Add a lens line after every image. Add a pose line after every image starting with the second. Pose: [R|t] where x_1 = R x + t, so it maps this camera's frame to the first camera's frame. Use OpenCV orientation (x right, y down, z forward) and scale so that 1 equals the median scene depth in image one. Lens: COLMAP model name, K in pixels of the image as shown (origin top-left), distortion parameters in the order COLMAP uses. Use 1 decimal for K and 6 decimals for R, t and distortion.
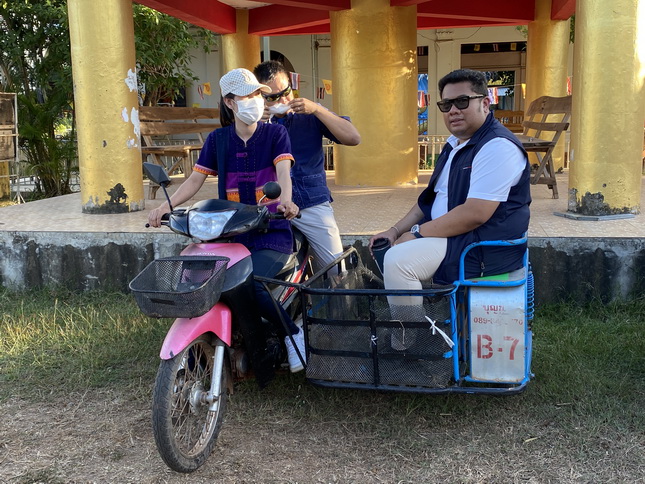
lens RADIAL K [[716.2, 0, 322.5], [0, 716.2, 242.0], [0, 0, 1]] dist [0.012481, -0.022896]
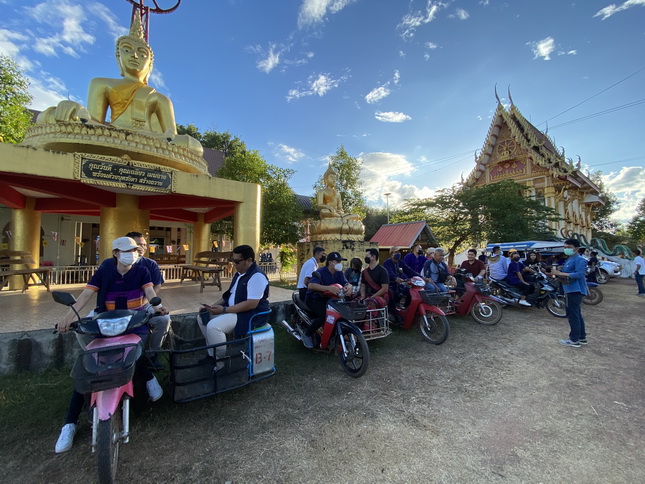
lens RADIAL K [[264.8, 0, 322.5], [0, 264.8, 242.0], [0, 0, 1]] dist [0.001759, -0.020927]
pose [[0.658986, 0.056871, 0.750002, -0.285443], [0.114681, 0.977882, -0.174915, -0.048648], [-0.743361, 0.201278, 0.637889, 0.182141]]
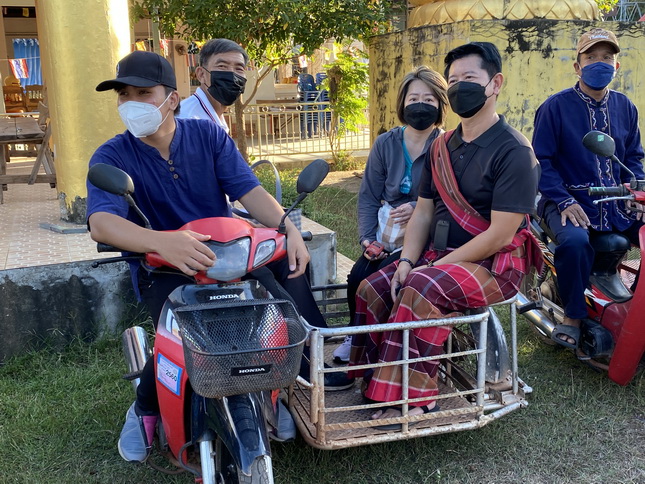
lens RADIAL K [[716.2, 0, 322.5], [0, 716.2, 242.0], [0, 0, 1]] dist [0.012481, -0.022896]
pose [[0.854036, -0.119241, 0.506363, 0.302641], [0.096488, 0.992795, 0.071050, -0.078639], [-0.511187, -0.011822, 0.859388, 0.240080]]
